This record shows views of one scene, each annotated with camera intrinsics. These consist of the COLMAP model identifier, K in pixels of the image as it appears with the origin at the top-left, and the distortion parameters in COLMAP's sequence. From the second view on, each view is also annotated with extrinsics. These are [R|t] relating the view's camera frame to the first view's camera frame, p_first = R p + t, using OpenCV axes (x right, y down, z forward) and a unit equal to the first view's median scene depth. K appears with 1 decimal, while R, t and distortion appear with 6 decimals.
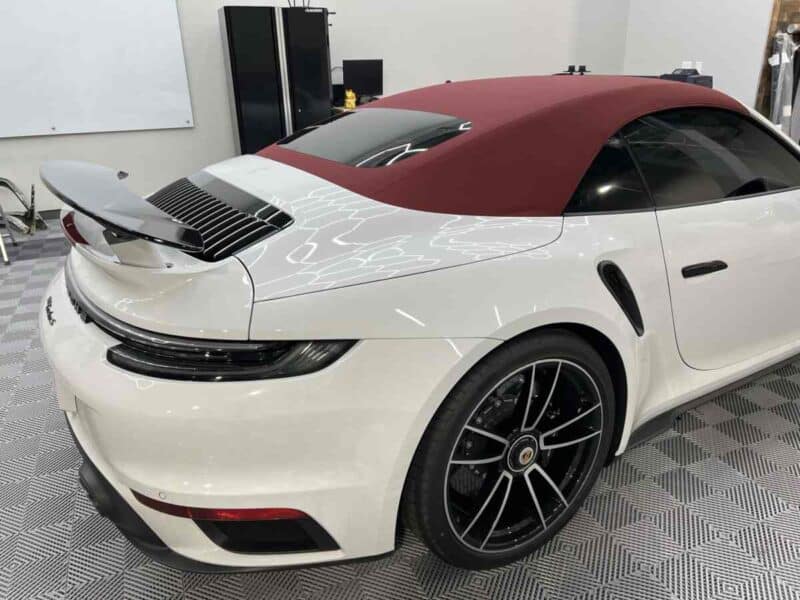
lens RADIAL K [[610.9, 0, 395.5], [0, 610.9, 296.2], [0, 0, 1]] dist [0.016227, 0.003572]
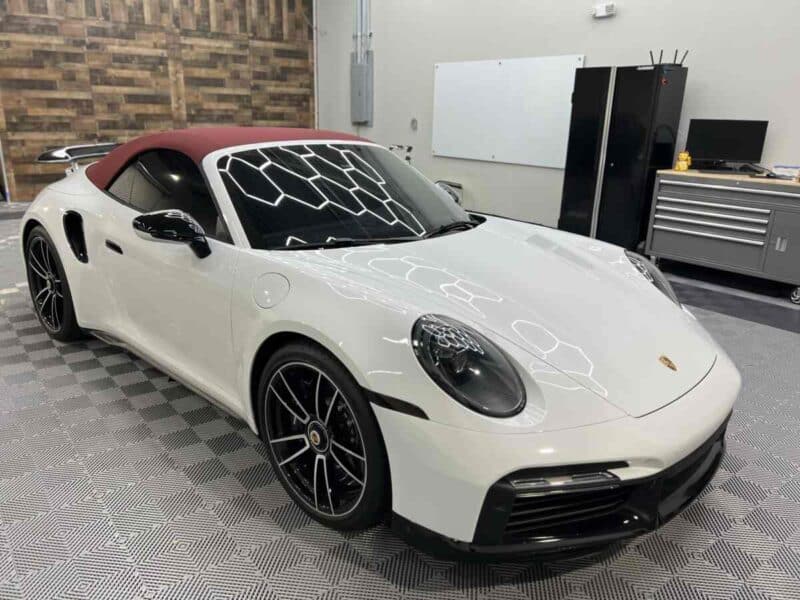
lens RADIAL K [[609.5, 0, 400.0], [0, 609.5, 300.0], [0, 0, 1]] dist [0.005595, -0.003659]
pose [[0.272934, 0.313864, -0.909393, 2.506539], [-0.370655, 0.906613, 0.201661, -0.596969], [0.887762, 0.282031, 0.363781, 1.320771]]
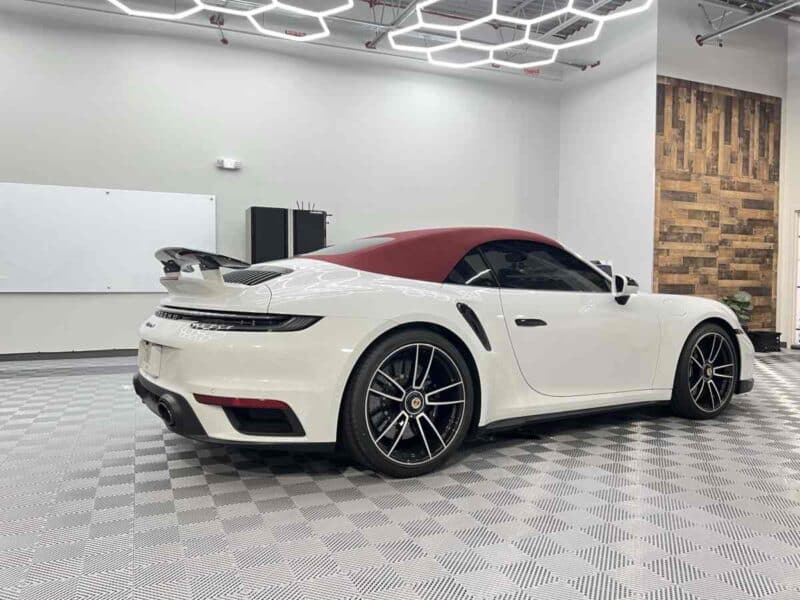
lens RADIAL K [[604.3, 0, 402.8], [0, 604.3, 304.3], [0, 0, 1]] dist [-0.002232, -0.003106]
pose [[0.999261, 0.032202, 0.020982, 0.125832], [-0.023551, 0.944432, -0.327862, 0.543974], [-0.030374, 0.327126, 0.944493, -0.702456]]
